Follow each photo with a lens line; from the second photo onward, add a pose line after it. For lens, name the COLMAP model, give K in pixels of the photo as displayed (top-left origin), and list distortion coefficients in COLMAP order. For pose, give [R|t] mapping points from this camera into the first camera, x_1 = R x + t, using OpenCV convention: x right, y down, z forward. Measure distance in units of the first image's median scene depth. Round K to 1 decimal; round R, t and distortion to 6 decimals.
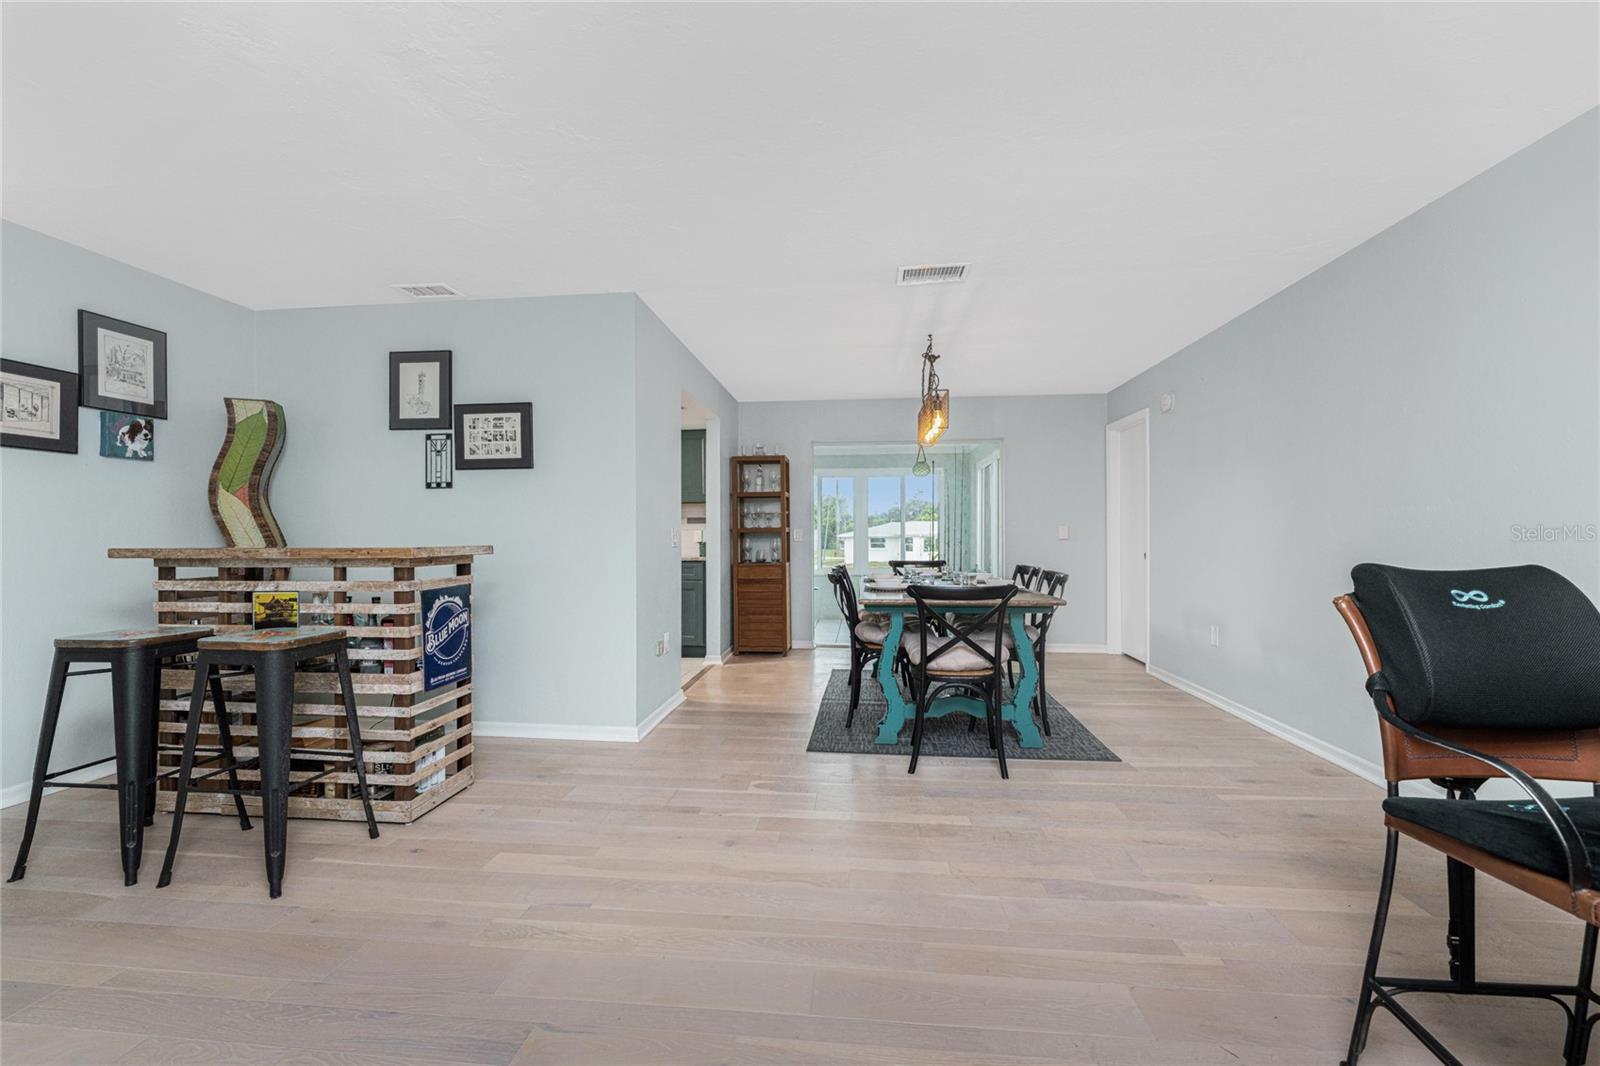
lens RADIAL K [[641.9, 0, 801.6], [0, 641.9, 537.0], [0, 0, 1]] dist [0.002258, -0.001362]
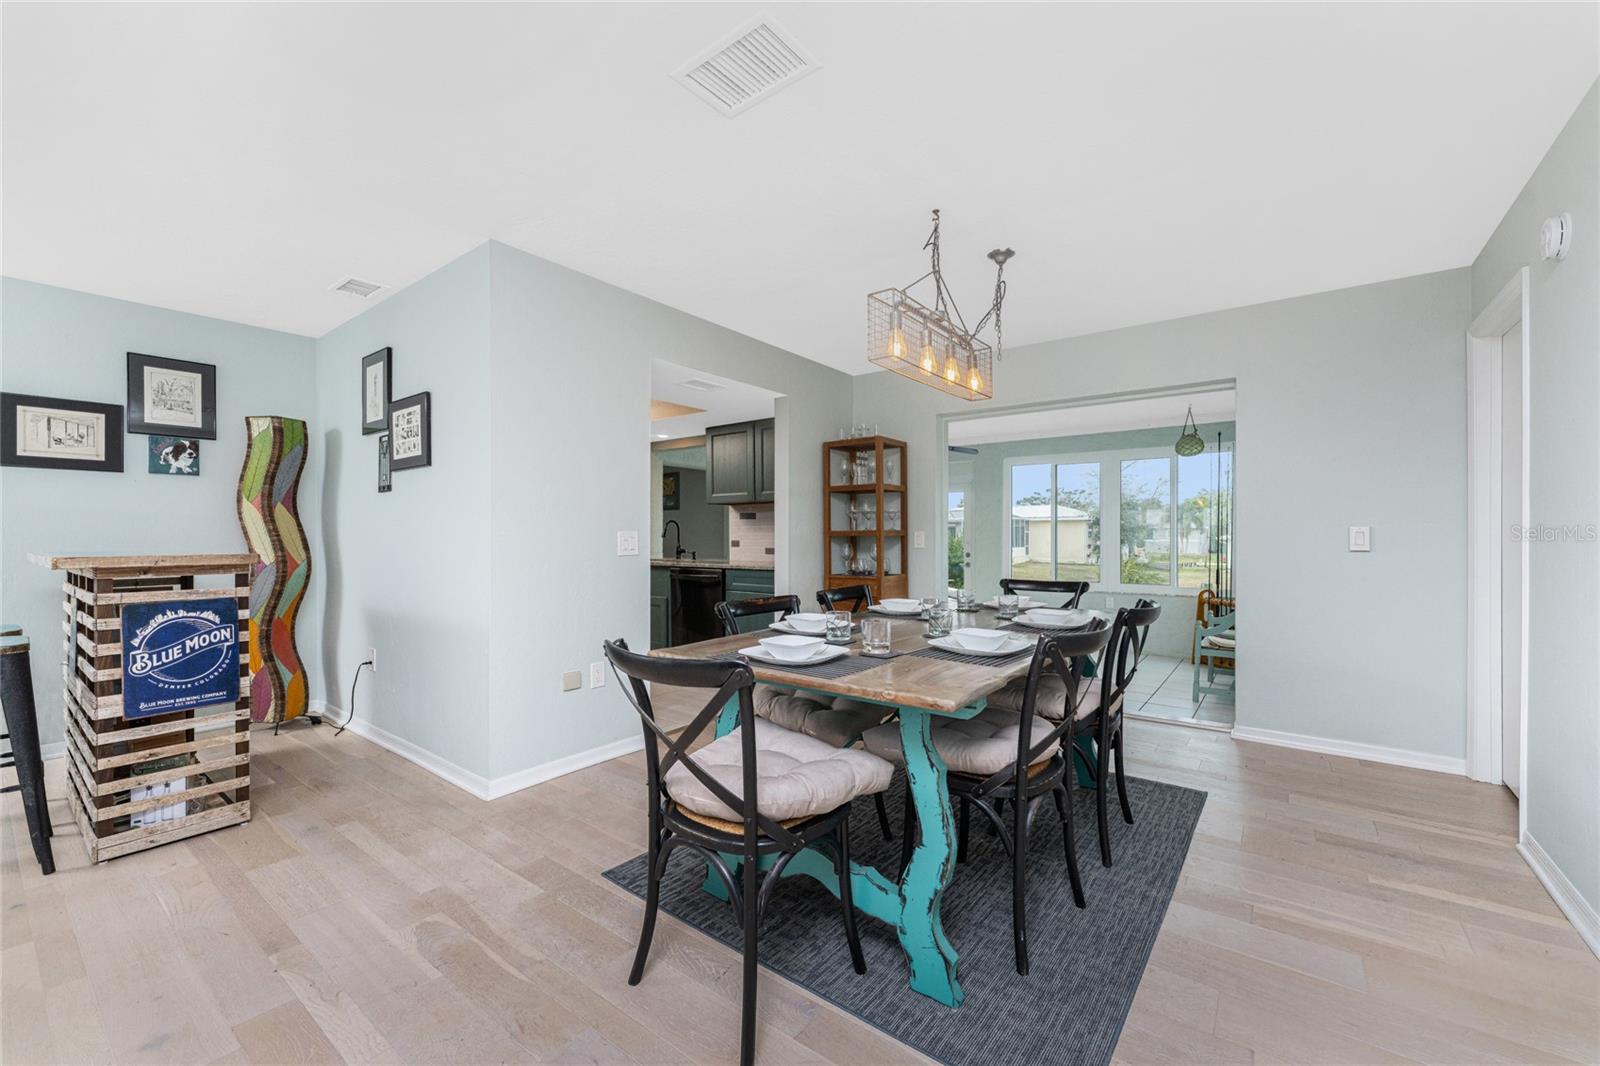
lens RADIAL K [[641.9, 0, 799.2], [0, 641.9, 536.5], [0, 0, 1]] dist [0.002258, -0.001362]
pose [[0.858214, 0.004001, -0.513277, 0.562315], [-0.005121, 0.999987, -0.000766, -0.013120], [0.513267, 0.003286, 0.858223, 0.590520]]
